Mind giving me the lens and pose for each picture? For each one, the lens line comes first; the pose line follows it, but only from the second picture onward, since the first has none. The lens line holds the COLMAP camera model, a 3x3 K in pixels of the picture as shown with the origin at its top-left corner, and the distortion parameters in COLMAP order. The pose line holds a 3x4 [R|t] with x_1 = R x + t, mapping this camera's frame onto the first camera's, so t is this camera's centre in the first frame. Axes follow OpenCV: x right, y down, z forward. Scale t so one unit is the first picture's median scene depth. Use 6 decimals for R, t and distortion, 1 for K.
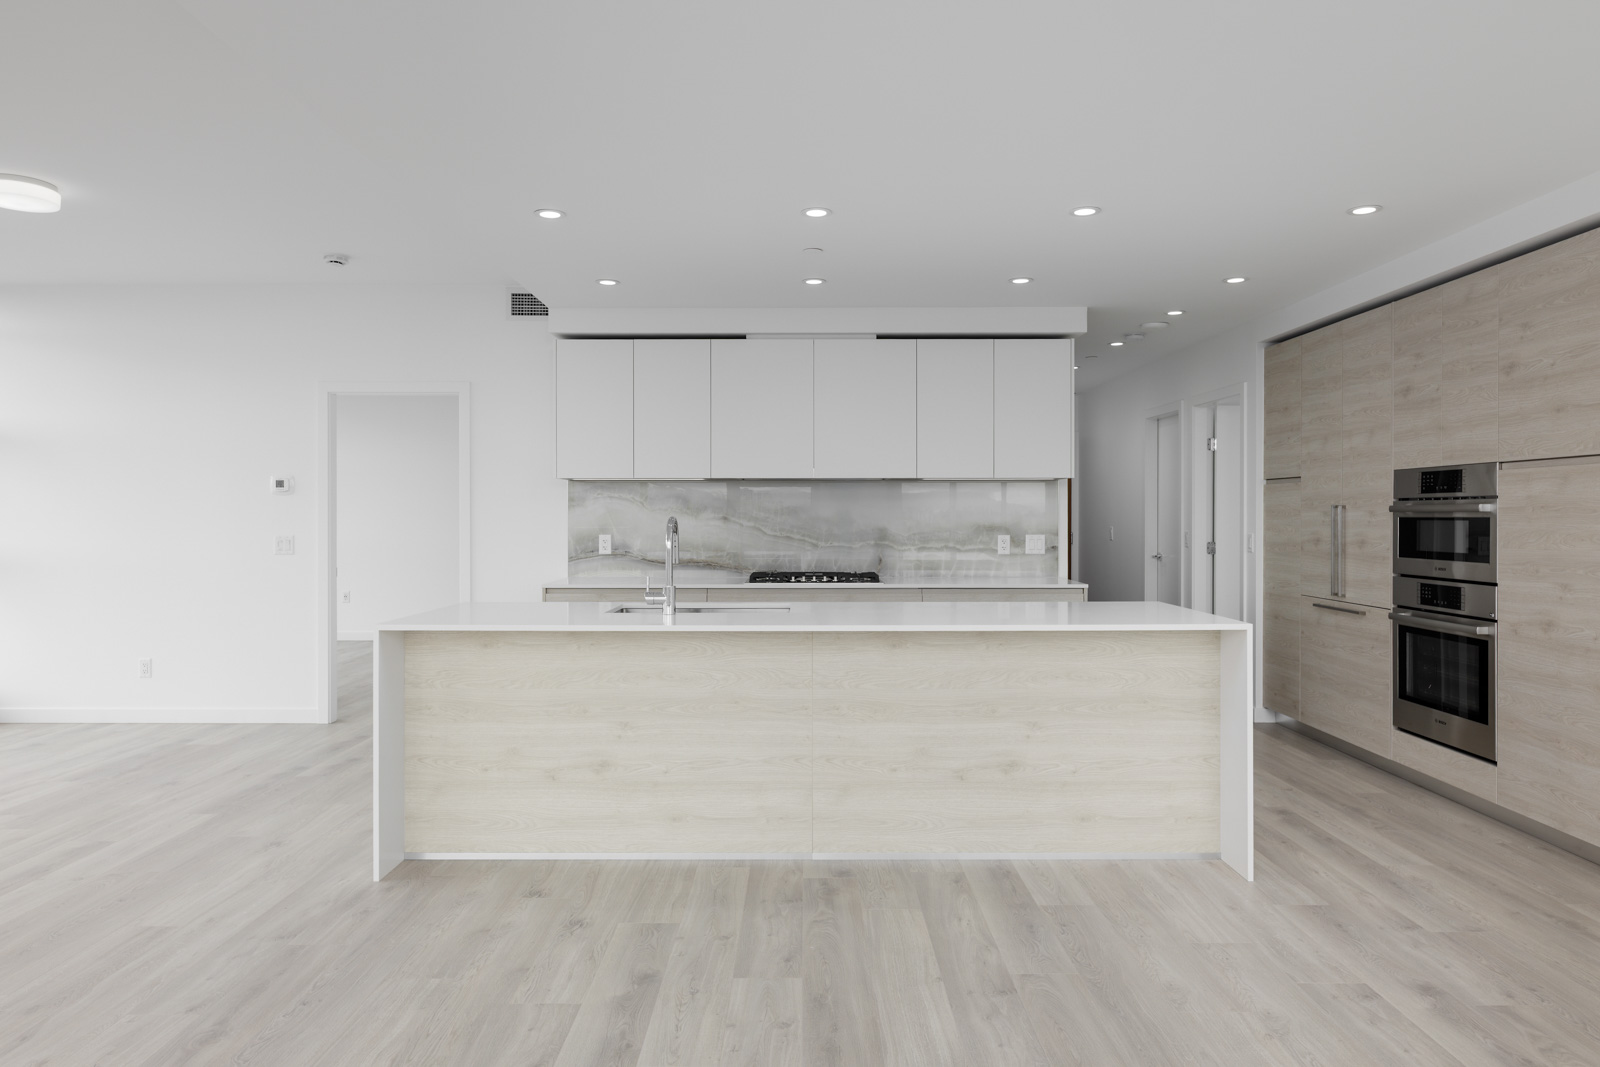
lens RADIAL K [[1046.2, 0, 795.7], [0, 1046.2, 523.0], [0, 0, 1]] dist [0.003535, 0.002889]
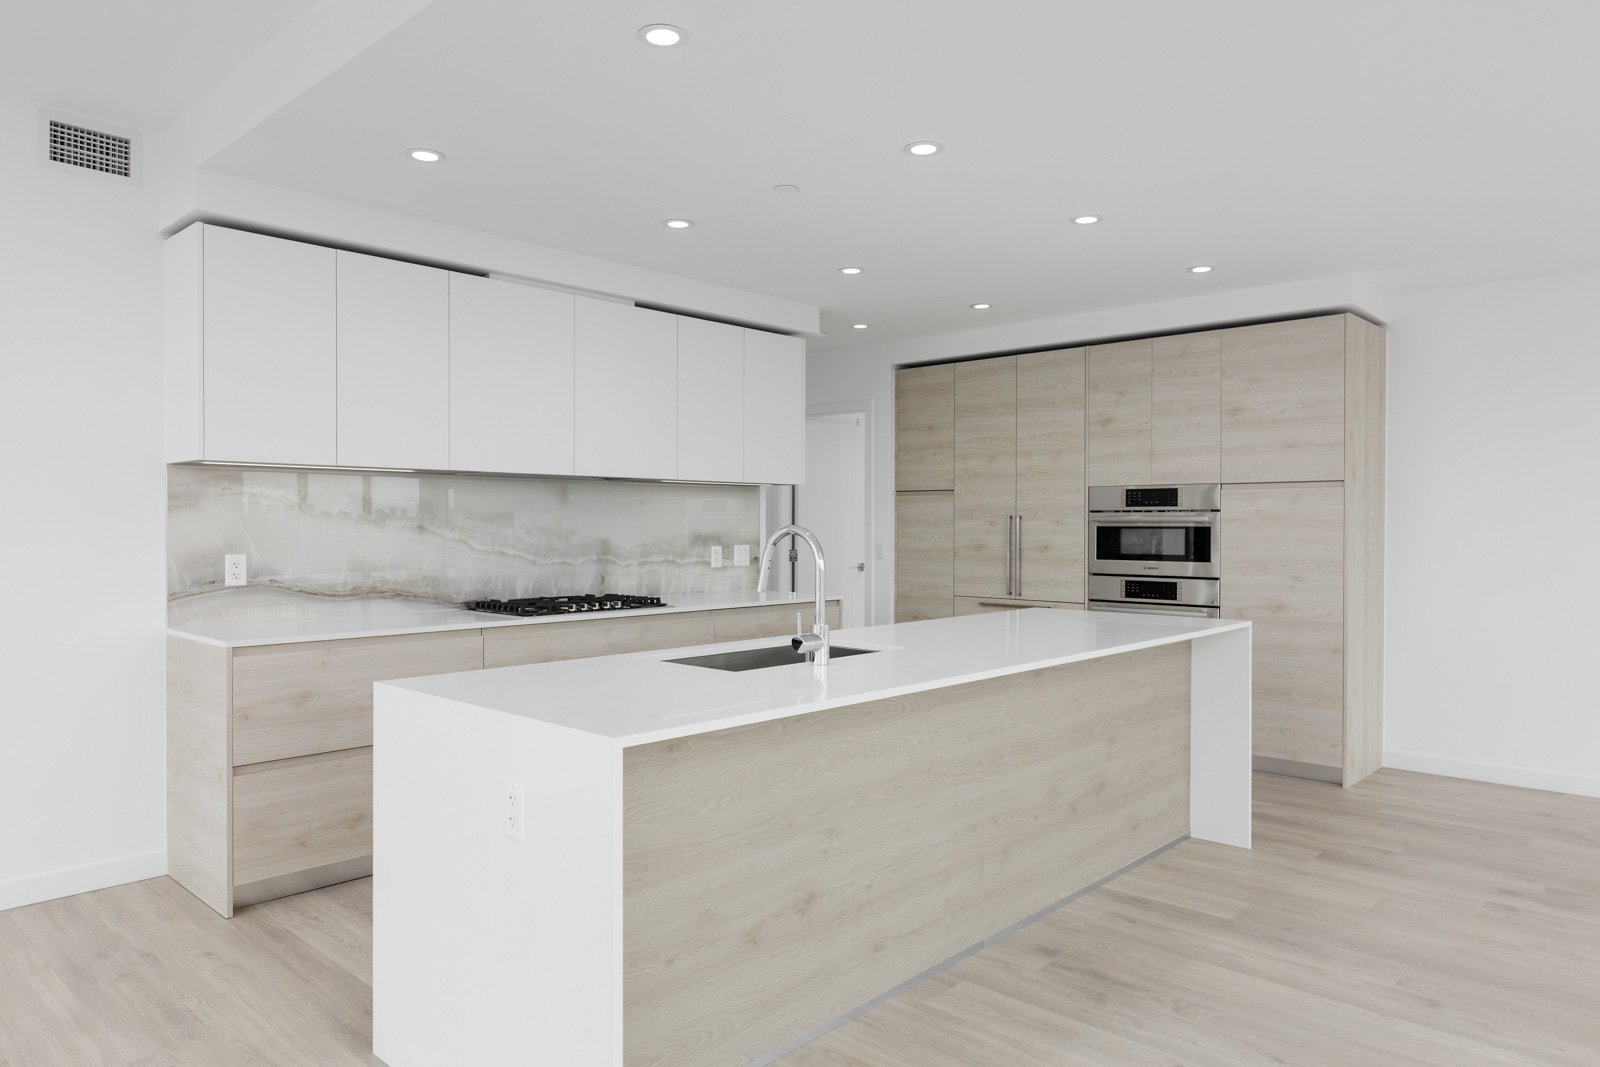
lens RADIAL K [[1044.2, 0, 800.0], [0, 1044.2, 533.5], [0, 0, 1]] dist [-0.002788, 0.001757]
pose [[0.679428, -0.005219, 0.733724, -0.447255], [0.003502, 0.999986, 0.003871, -0.002534], [-0.733734, -0.000061, 0.679437, 0.367790]]
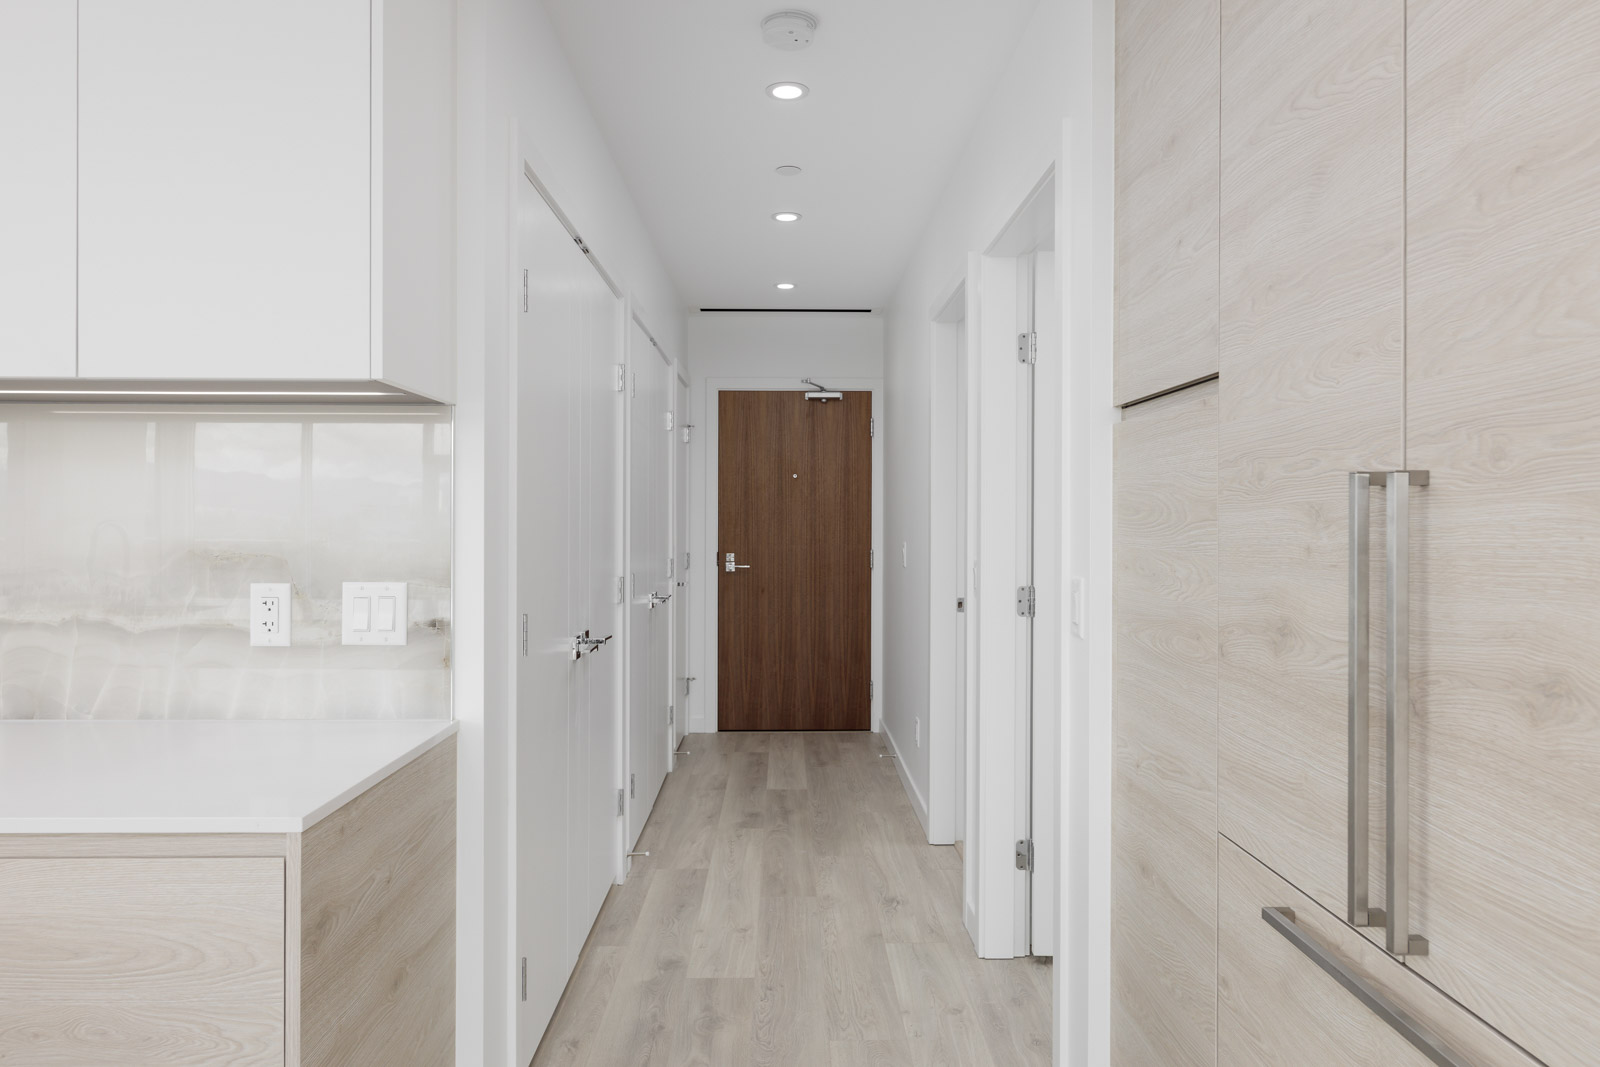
lens RADIAL K [[1046.2, 0, 795.7], [0, 1046.2, 523.0], [0, 0, 1]] dist [0.003535, 0.002889]
pose [[0.999672, 0.004038, 0.025289, 0.375294], [-0.003891, 0.999975, -0.005839, -0.005278], [-0.025312, 0.005739, 0.999663, 0.752165]]
